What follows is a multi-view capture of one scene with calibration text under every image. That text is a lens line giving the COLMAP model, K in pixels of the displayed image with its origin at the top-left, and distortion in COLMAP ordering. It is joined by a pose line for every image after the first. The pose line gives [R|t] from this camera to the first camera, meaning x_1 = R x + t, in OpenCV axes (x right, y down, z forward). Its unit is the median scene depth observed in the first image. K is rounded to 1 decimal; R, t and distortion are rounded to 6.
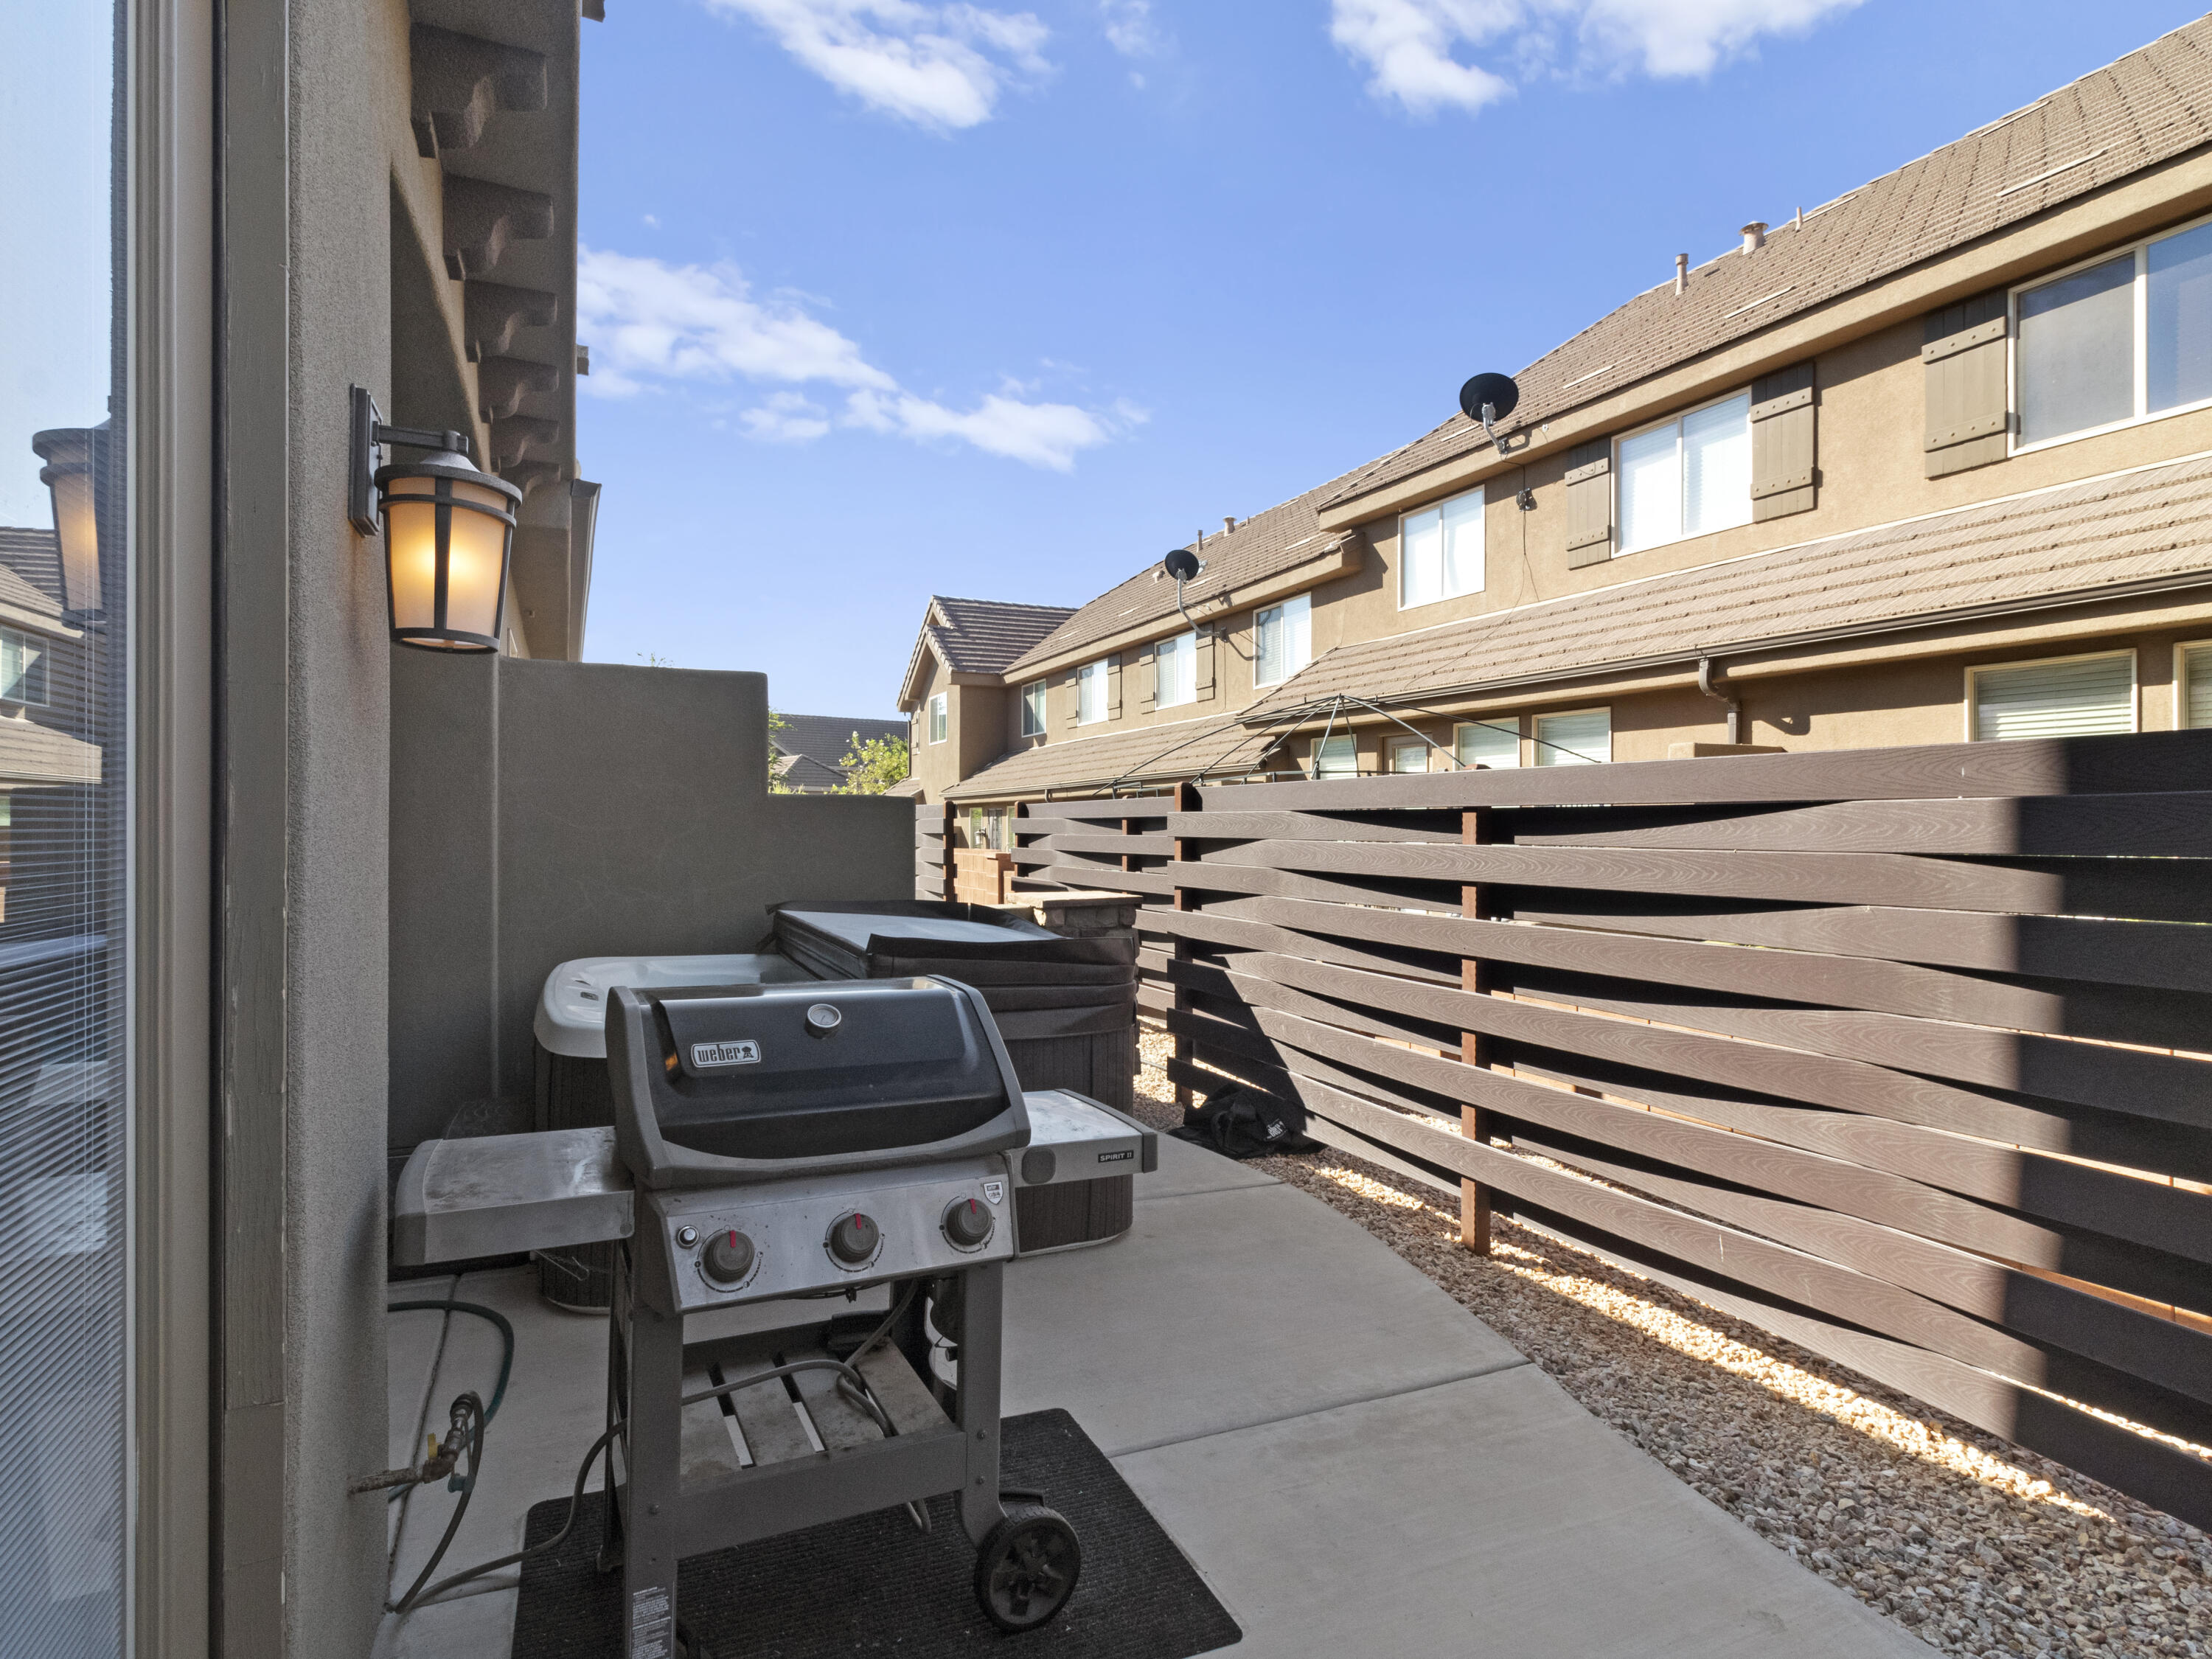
lens RADIAL K [[1216.8, 0, 1112.2], [0, 1216.8, 806.1], [0, 0, 1]] dist [0.002861, 0.002754]
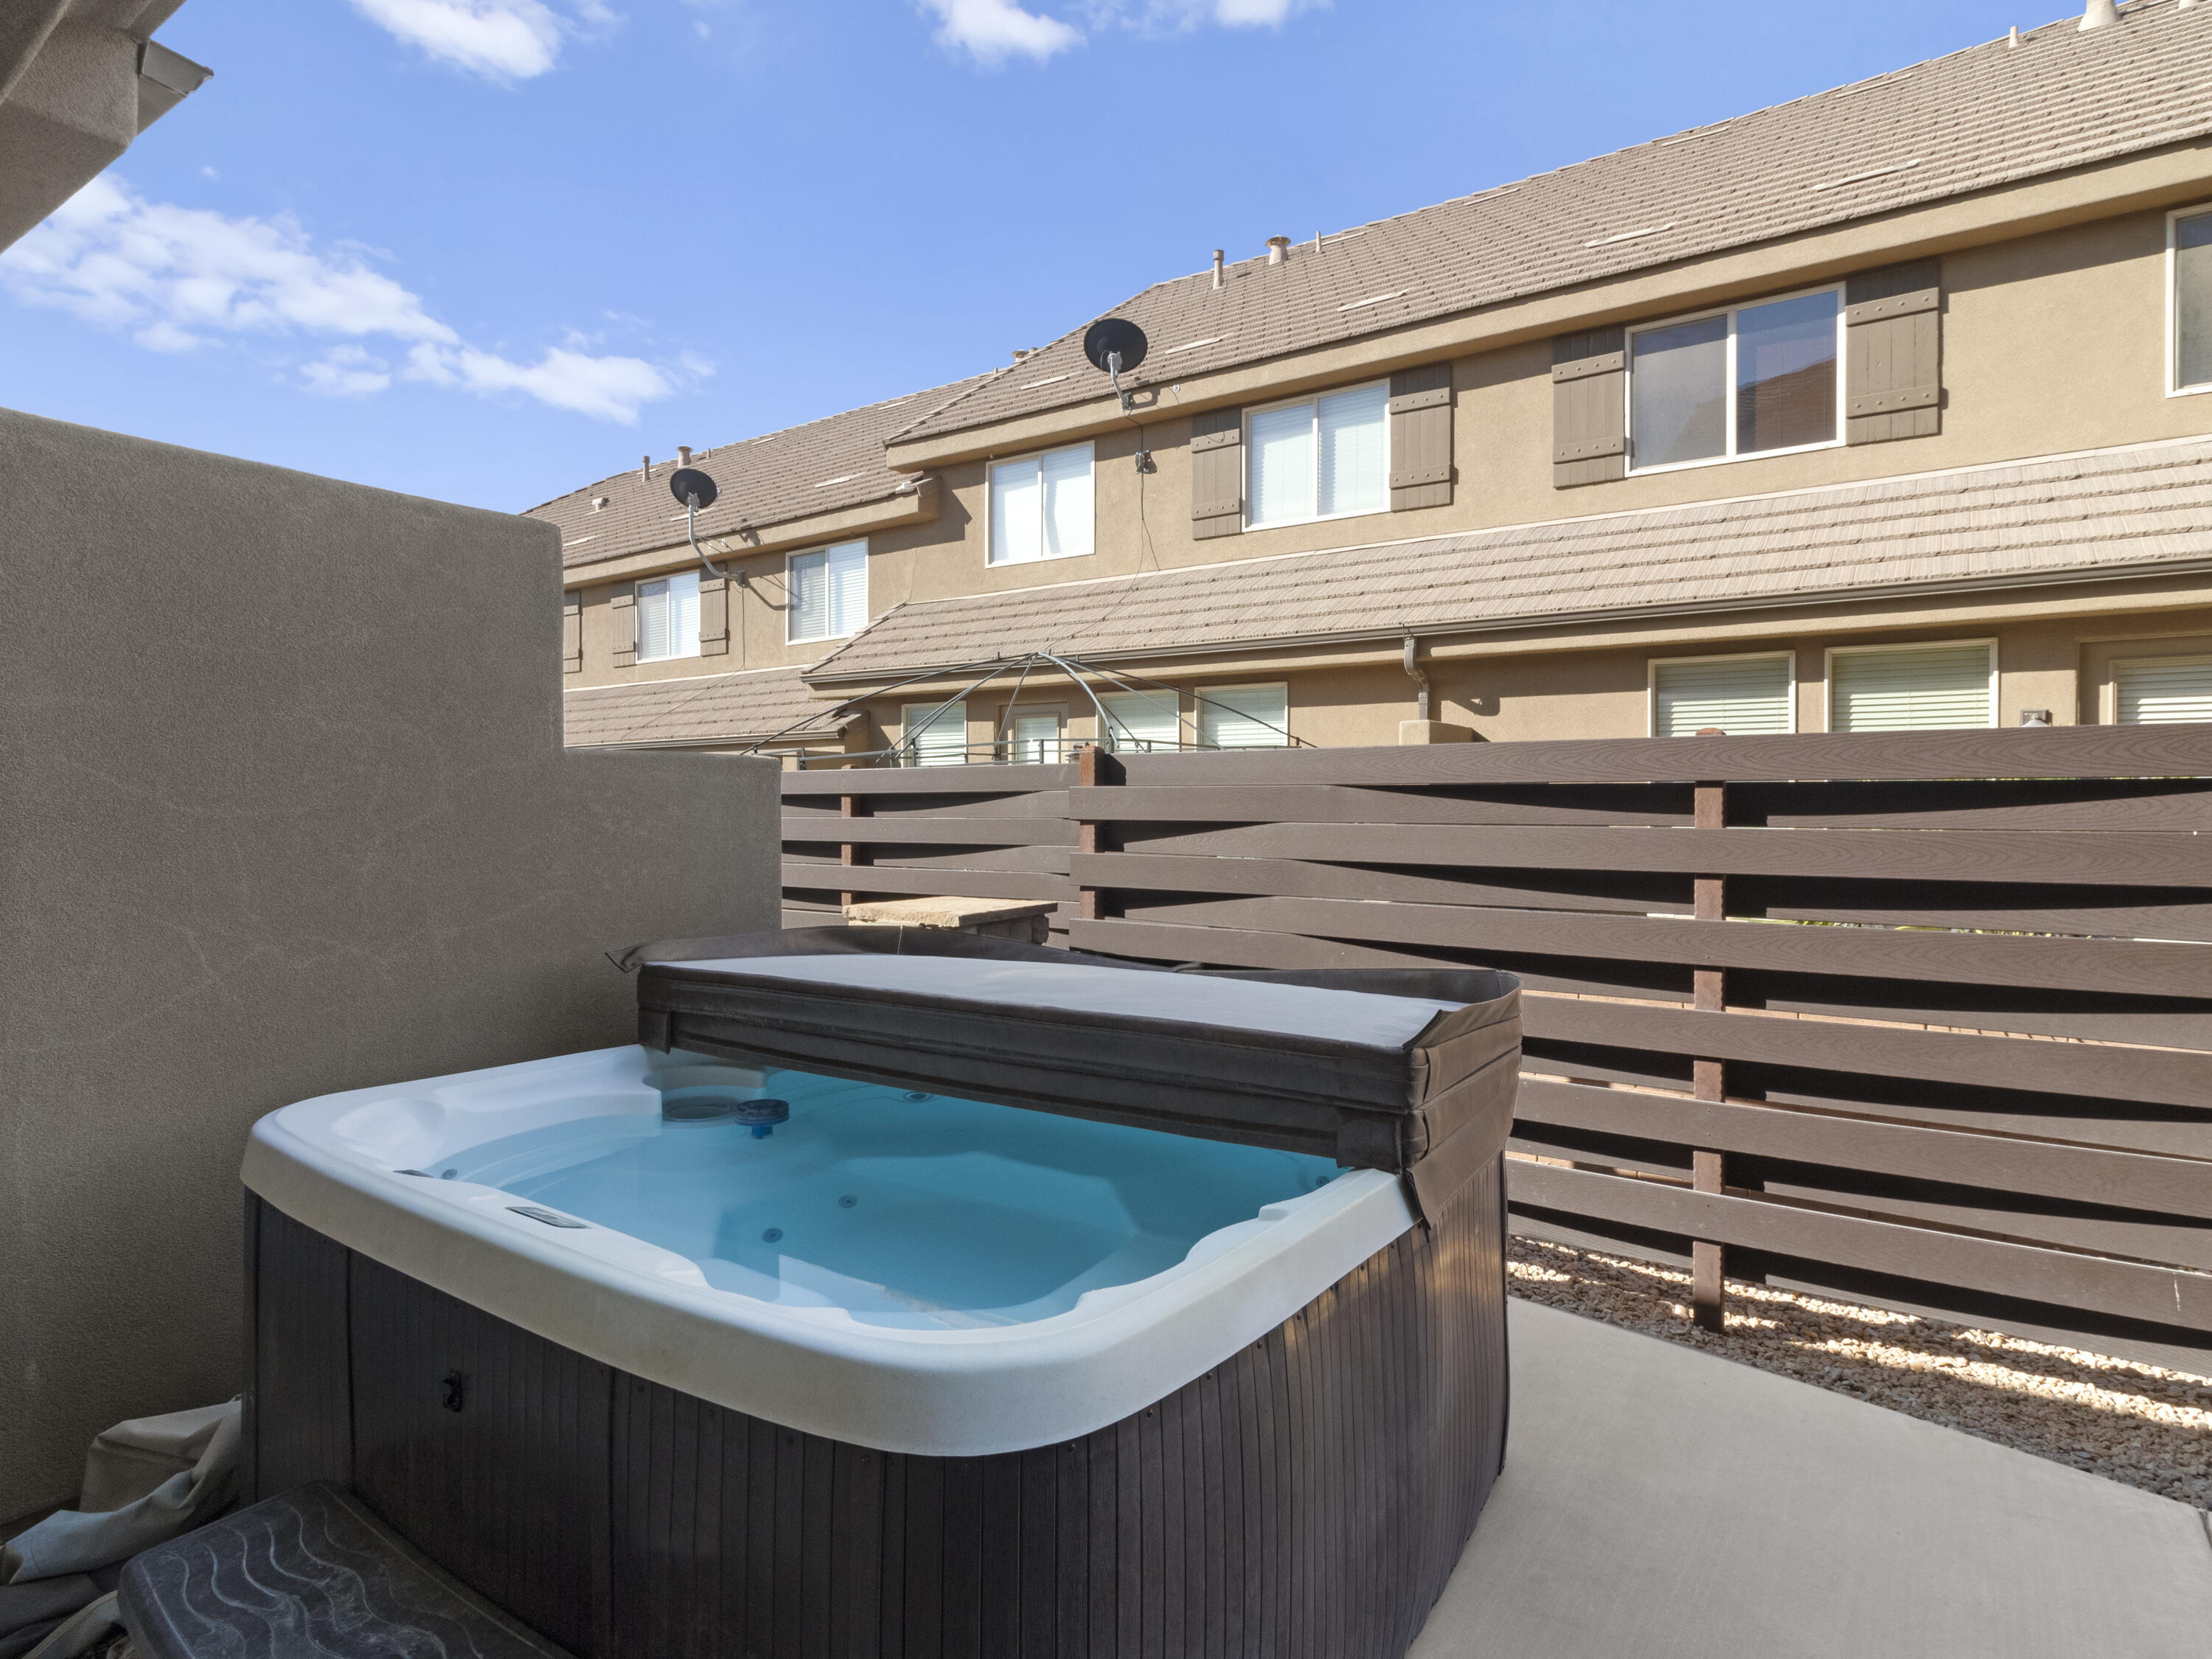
lens RADIAL K [[1216.8, 0, 1112.2], [0, 1216.8, 806.1], [0, 0, 1]] dist [0.002861, 0.002754]
pose [[0.850852, 0.000022, 0.525405, -0.192323], [-0.008022, 0.999884, 0.012949, 0.005773], [-0.525344, -0.015233, 0.850754, 0.210713]]
